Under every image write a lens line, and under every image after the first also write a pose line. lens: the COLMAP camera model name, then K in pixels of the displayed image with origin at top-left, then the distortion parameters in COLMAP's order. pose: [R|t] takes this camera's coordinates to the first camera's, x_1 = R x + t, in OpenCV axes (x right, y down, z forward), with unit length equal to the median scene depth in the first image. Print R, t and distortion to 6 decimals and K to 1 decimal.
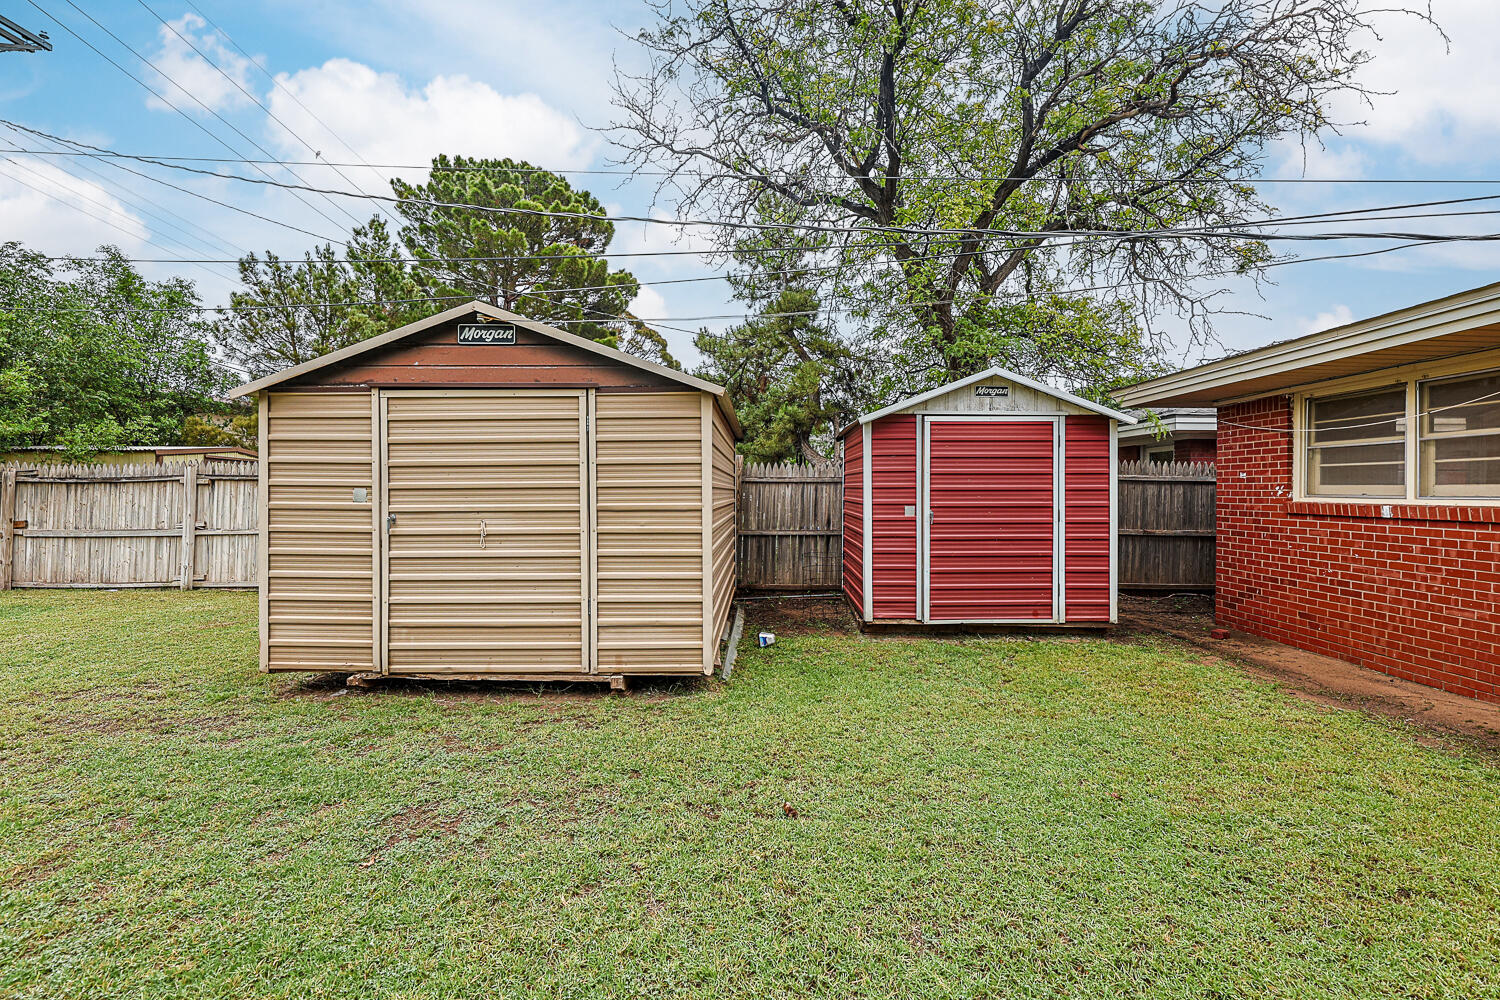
lens RADIAL K [[651.4, 0, 748.3], [0, 651.4, 488.1], [0, 0, 1]] dist [0.001288, 0.000071]
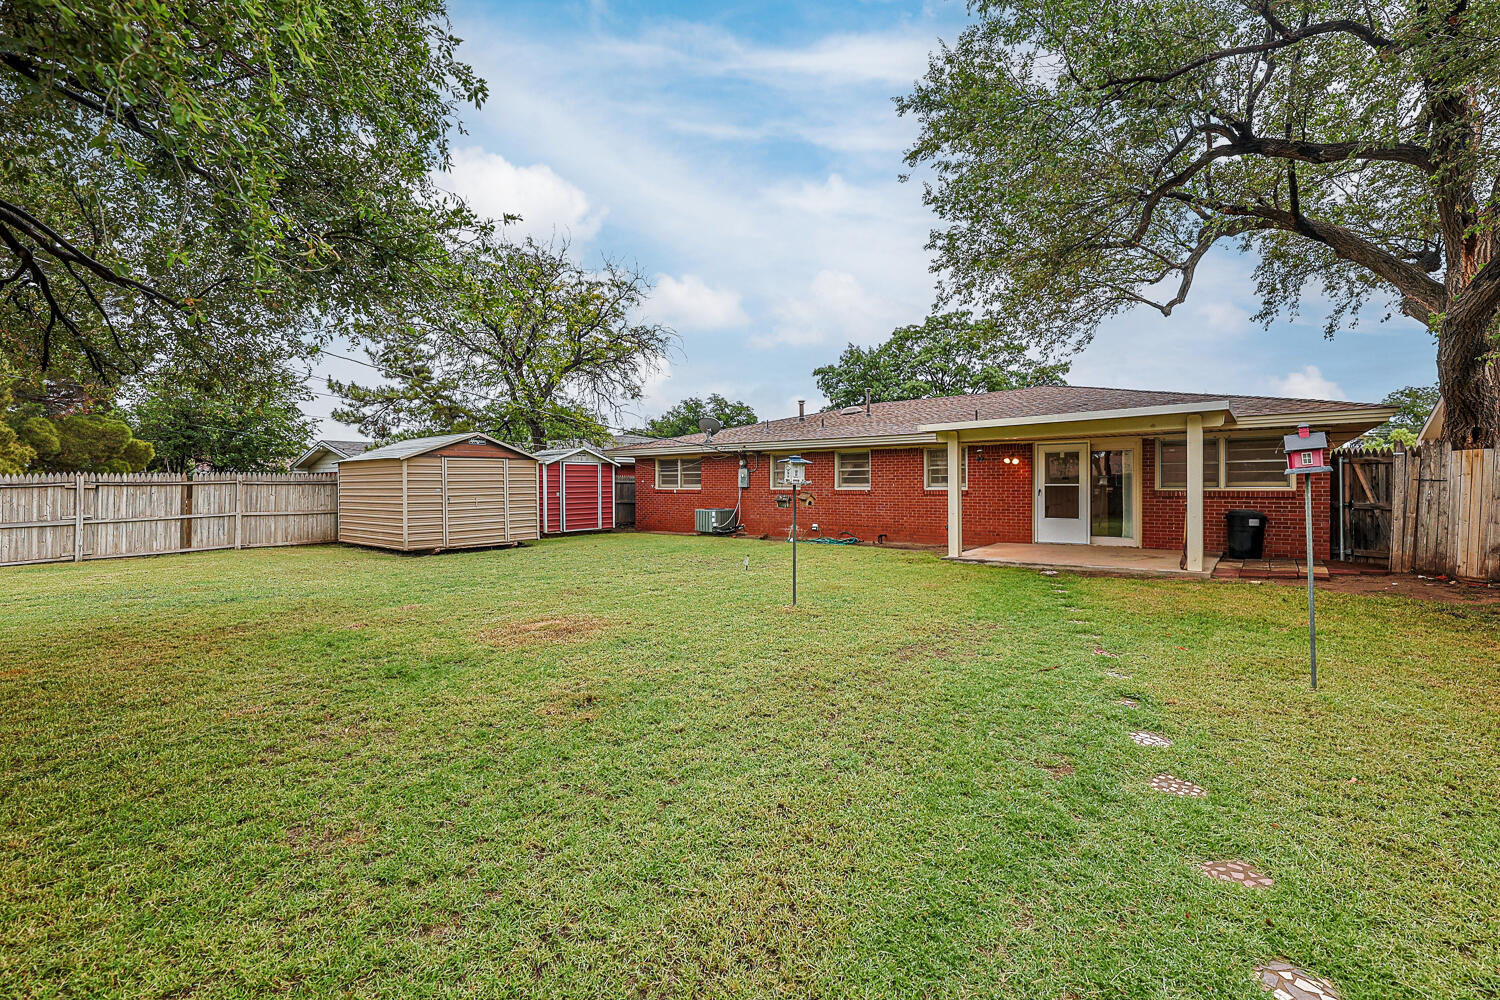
lens RADIAL K [[610.8, 0, 752.1], [0, 610.8, 493.7], [0, 0, 1]] dist [-0.002183, -0.000152]
pose [[0.623185, -0.019907, 0.781821, -1.379924], [0.006163, 0.999770, 0.020544, -0.019124], [-0.782050, -0.007984, 0.623164, -1.420285]]
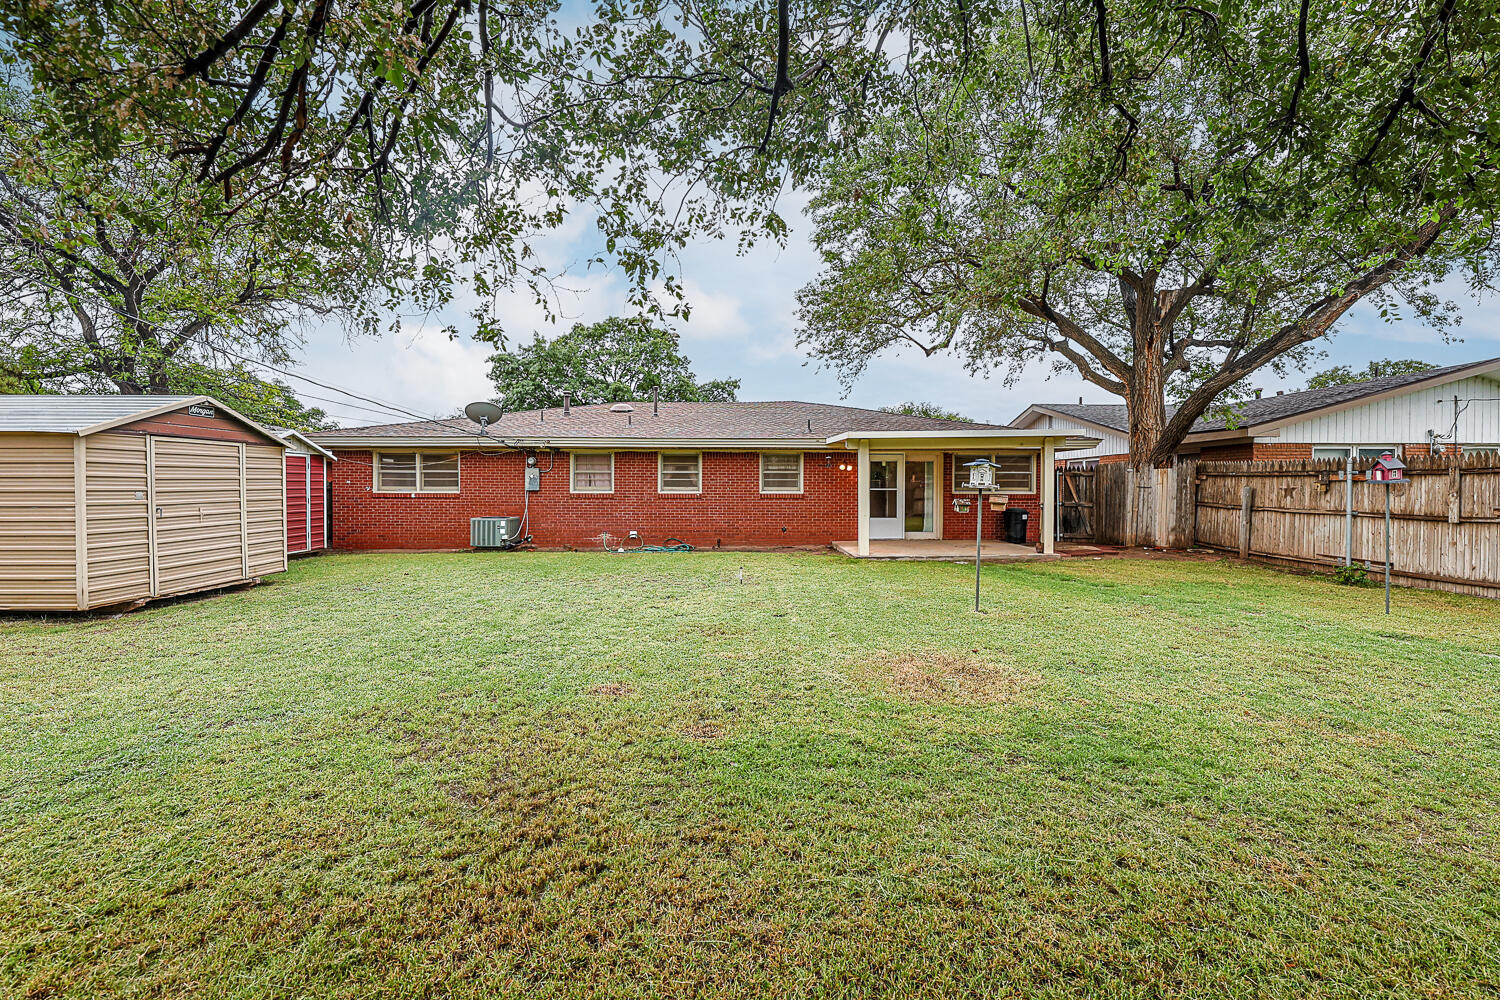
lens RADIAL K [[622.3, 0, 719.2], [0, 622.3, 495.5], [0, 0, 1]] dist [-0.003417, -0.000329]
pose [[0.013138, -0.018820, 0.999737, -1.573385], [-0.003438, 0.999816, 0.018867, -0.019119], [-0.999908, -0.003685, 0.013071, -0.384269]]
